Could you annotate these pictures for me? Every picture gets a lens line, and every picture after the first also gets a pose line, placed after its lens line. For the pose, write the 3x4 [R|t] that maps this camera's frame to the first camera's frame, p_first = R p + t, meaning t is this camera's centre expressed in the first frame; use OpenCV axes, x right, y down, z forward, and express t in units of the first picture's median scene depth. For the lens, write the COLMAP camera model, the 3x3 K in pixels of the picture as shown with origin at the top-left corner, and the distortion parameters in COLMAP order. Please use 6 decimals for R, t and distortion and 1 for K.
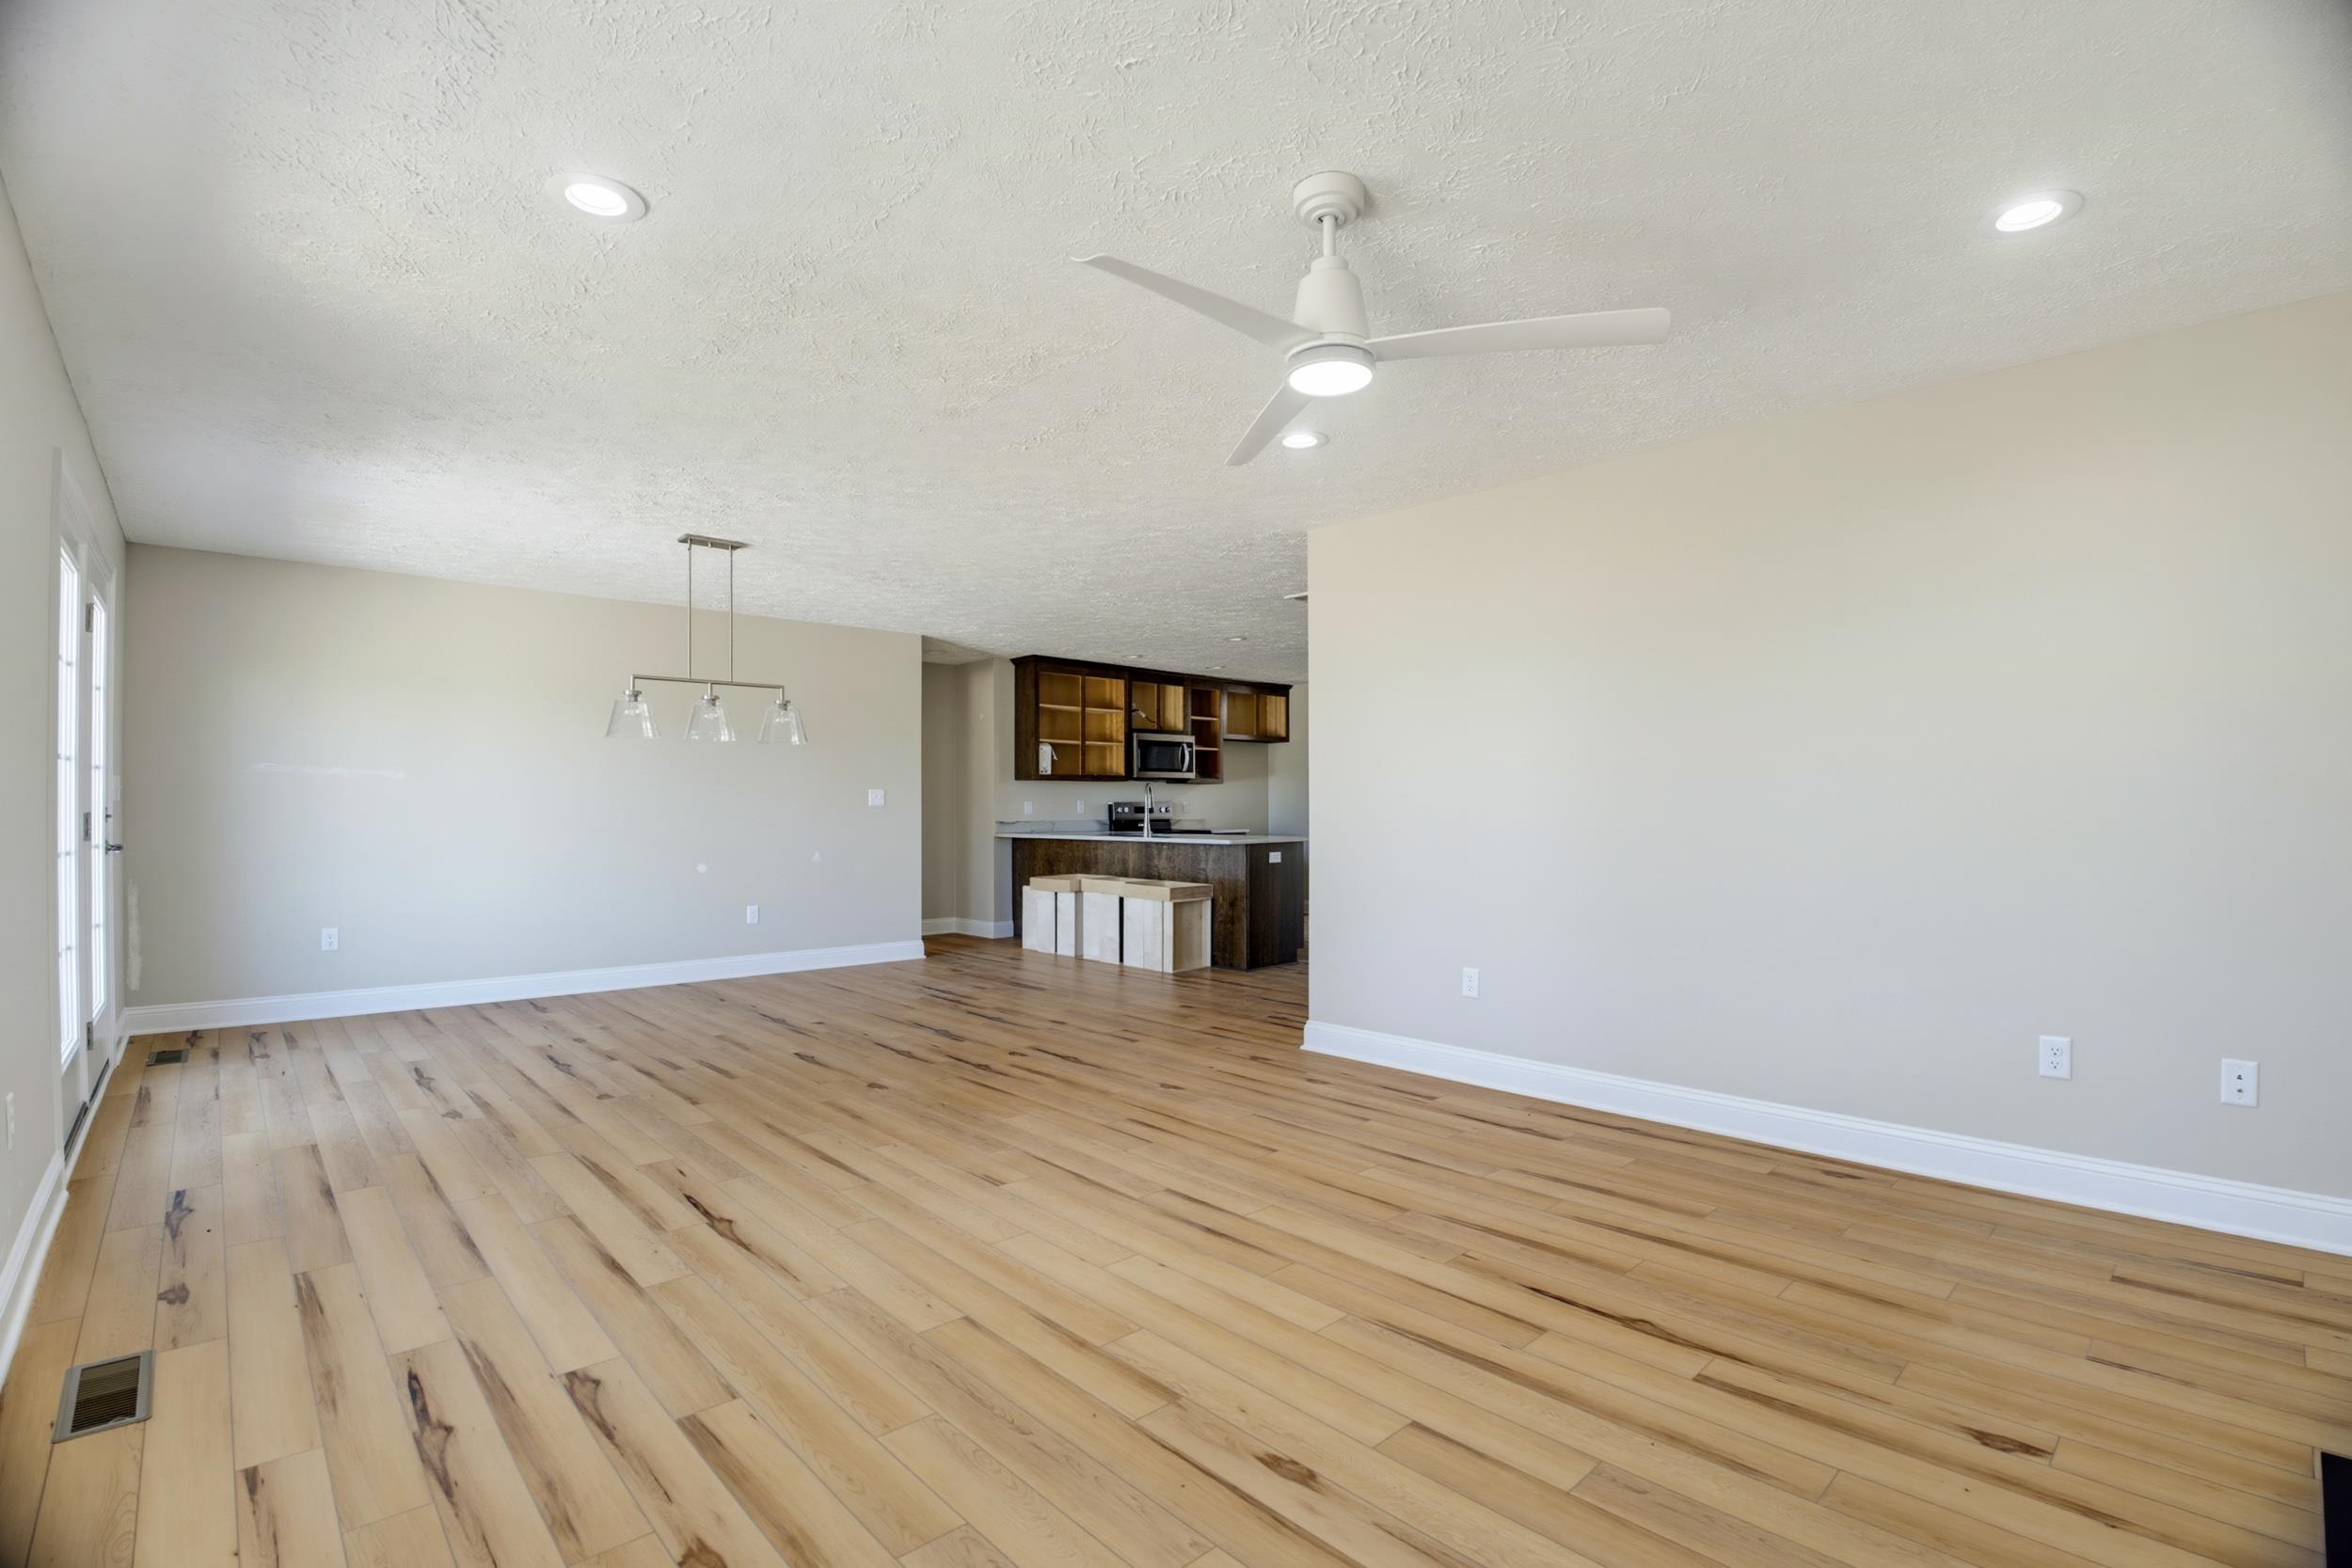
lens RADIAL K [[1033.1, 0, 1181.2], [0, 1033.1, 803.7], [0, 0, 1]] dist [-0.065109, 0.000014]
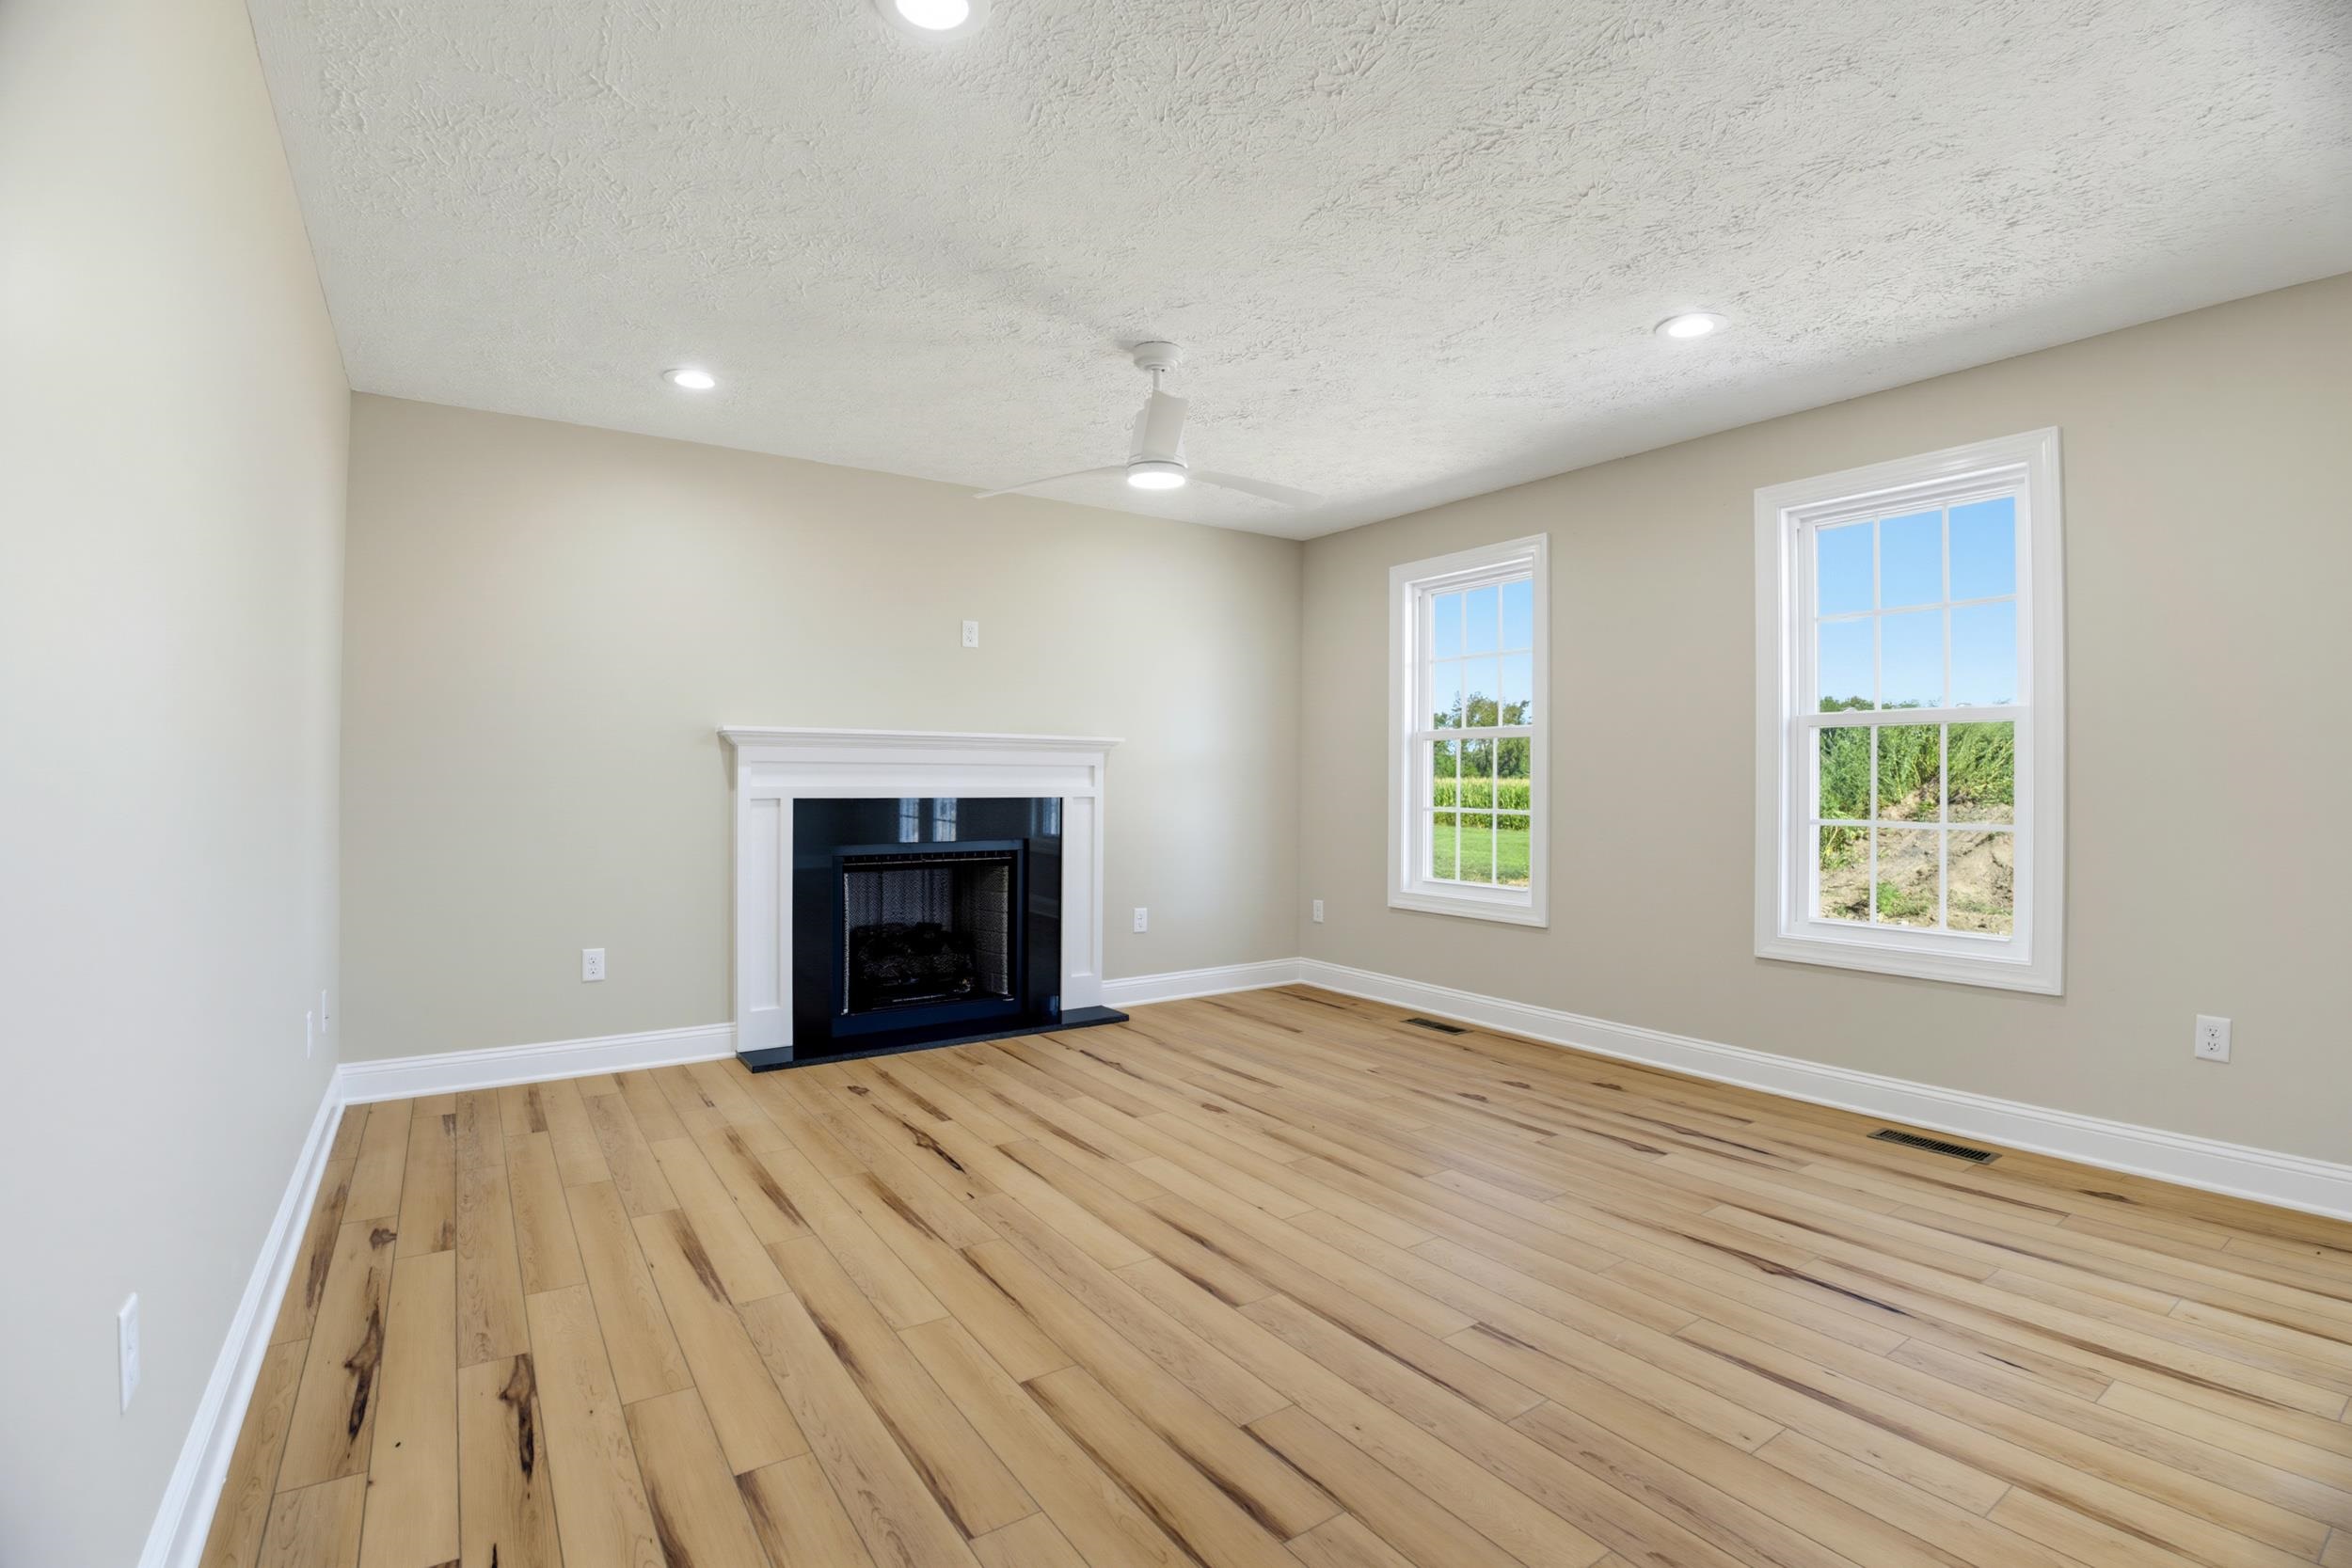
lens RADIAL K [[1075.1, 0, 1183.6], [0, 1075.1, 768.7], [0, 0, 1]] dist [-0.049563, 0.000434]
pose [[-0.987509, -0.003725, 0.157516, -0.099481], [-0.005984, 0.999886, -0.013869, 0.011276], [-0.157446, -0.014639, -0.987419, 1.862970]]
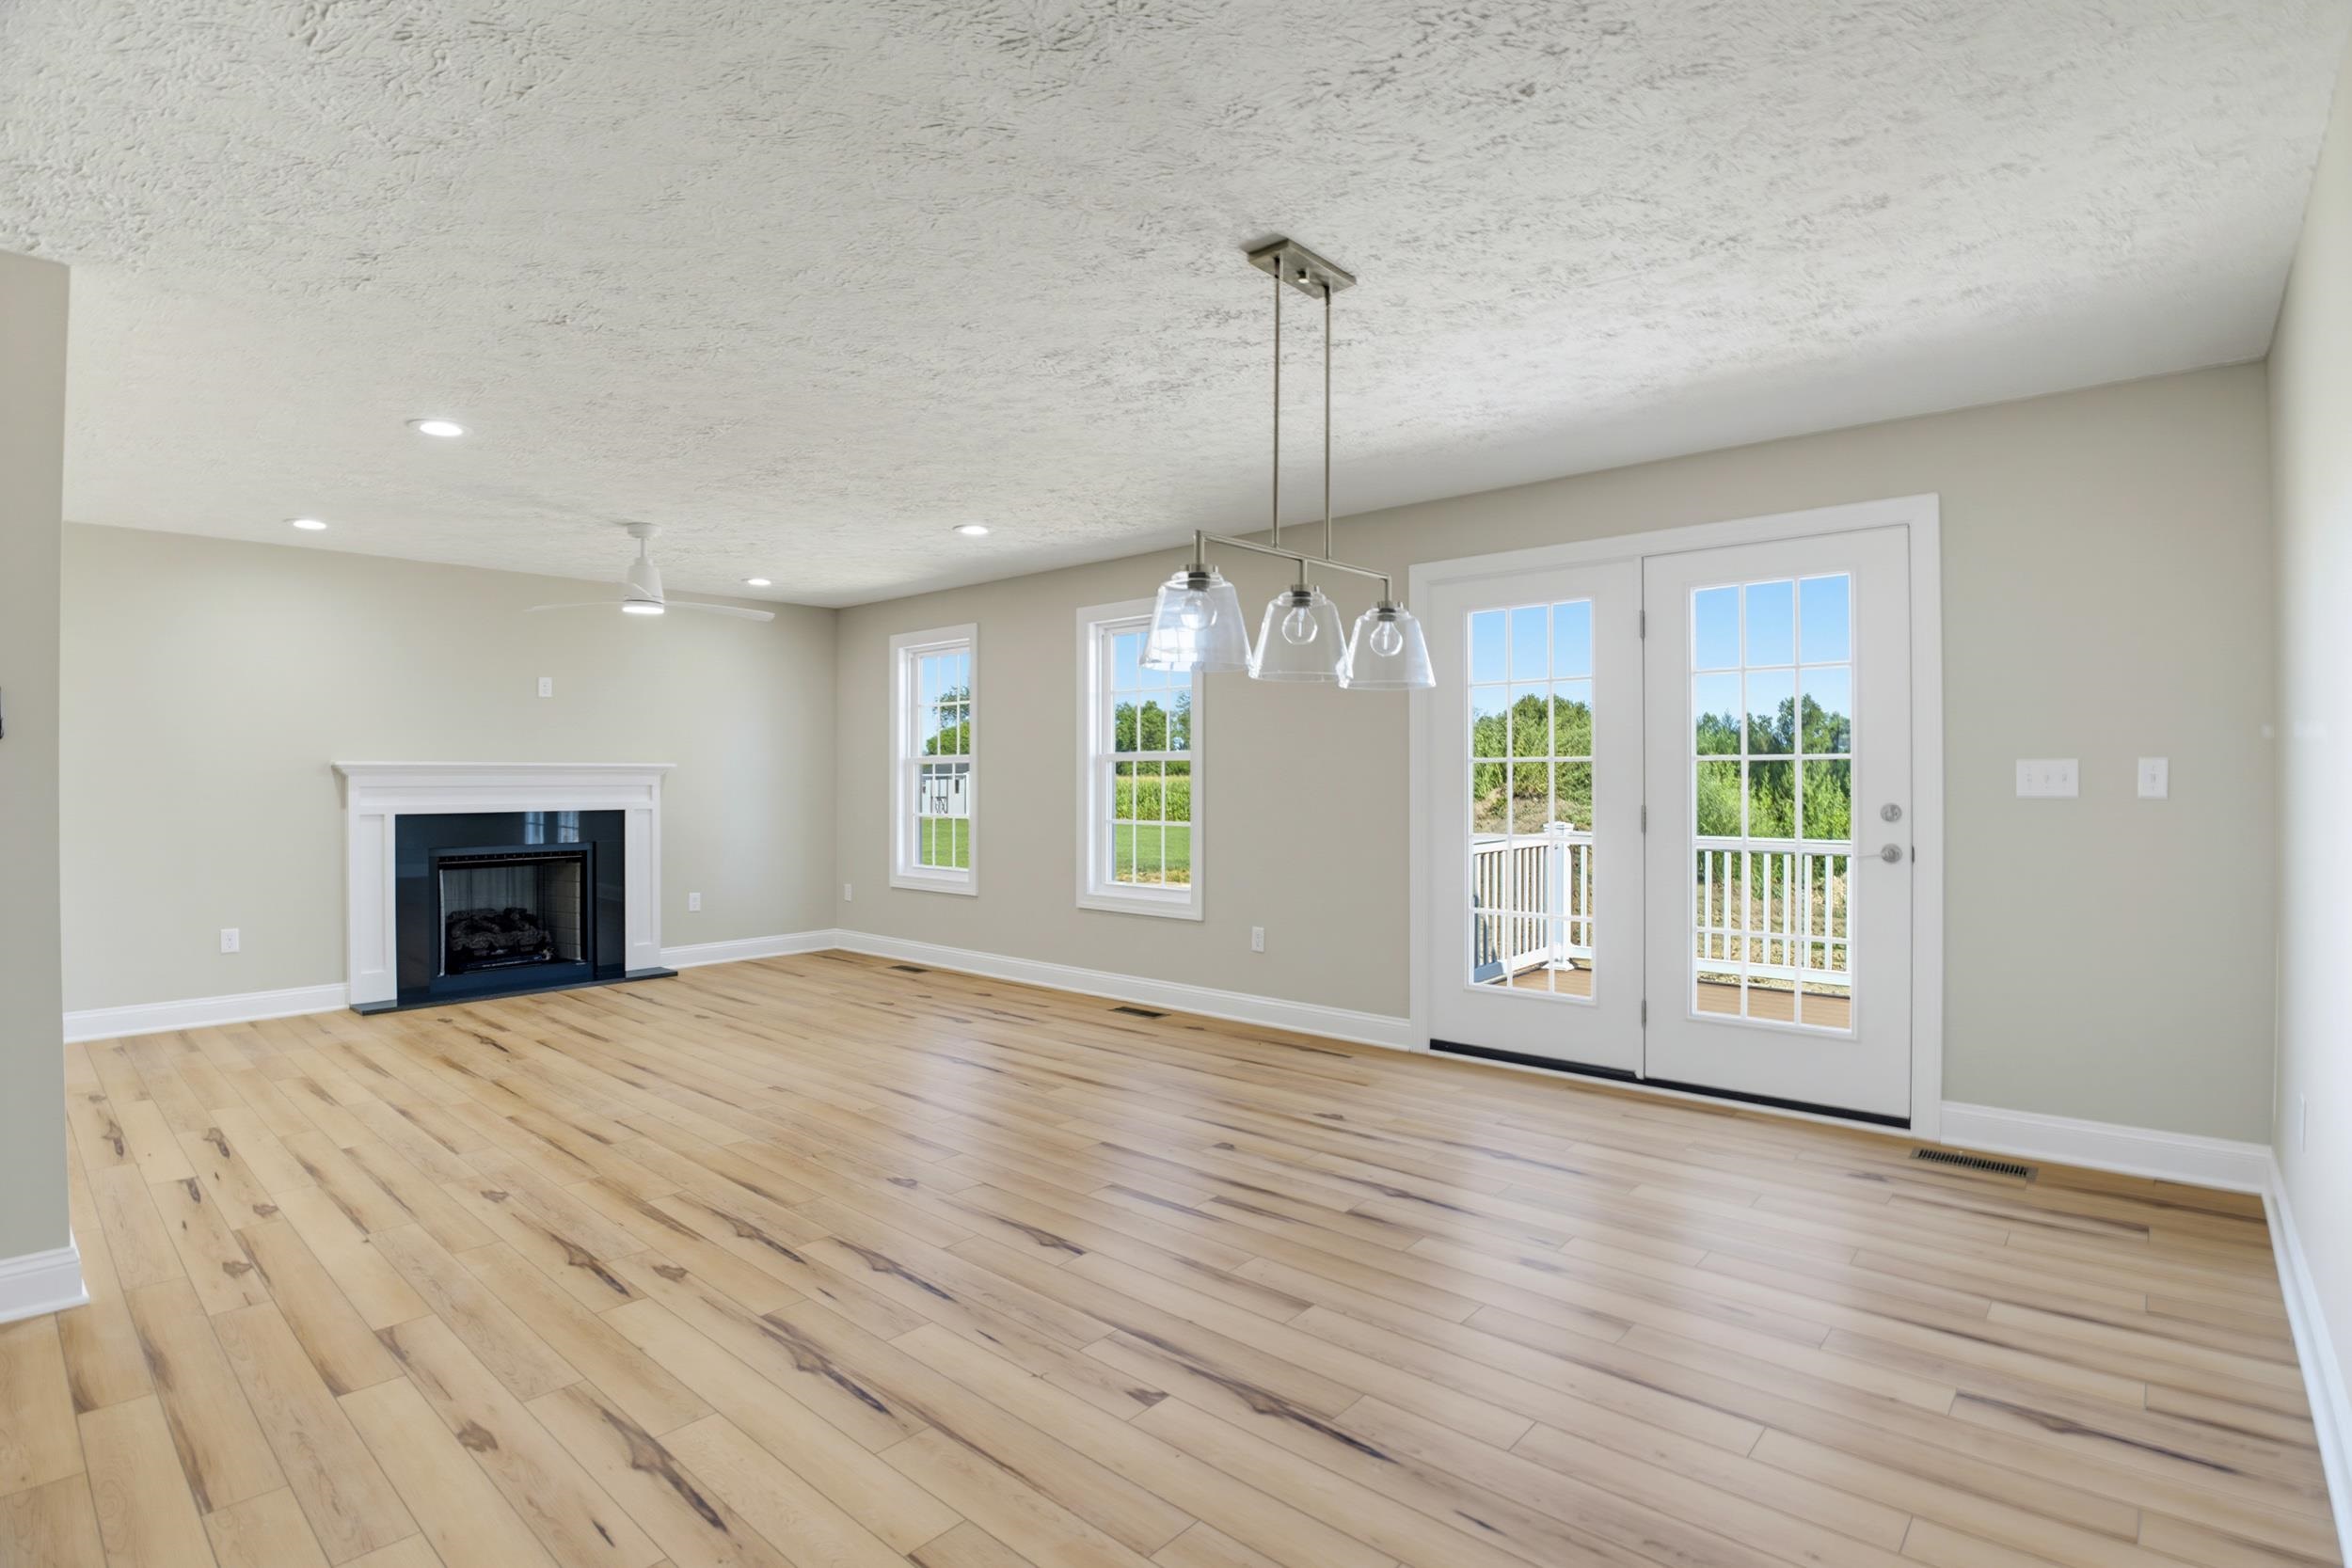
lens RADIAL K [[1144.3, 0, 1201.3], [0, 1144.3, 773.3], [0, 0, 1]] dist [-0.046648, 0.000600]
pose [[-0.995805, 0.001853, -0.091481, -0.642722], [0.002462, 0.999976, -0.006541, -0.024701], [0.091466, -0.006739, -0.995785, 2.701739]]
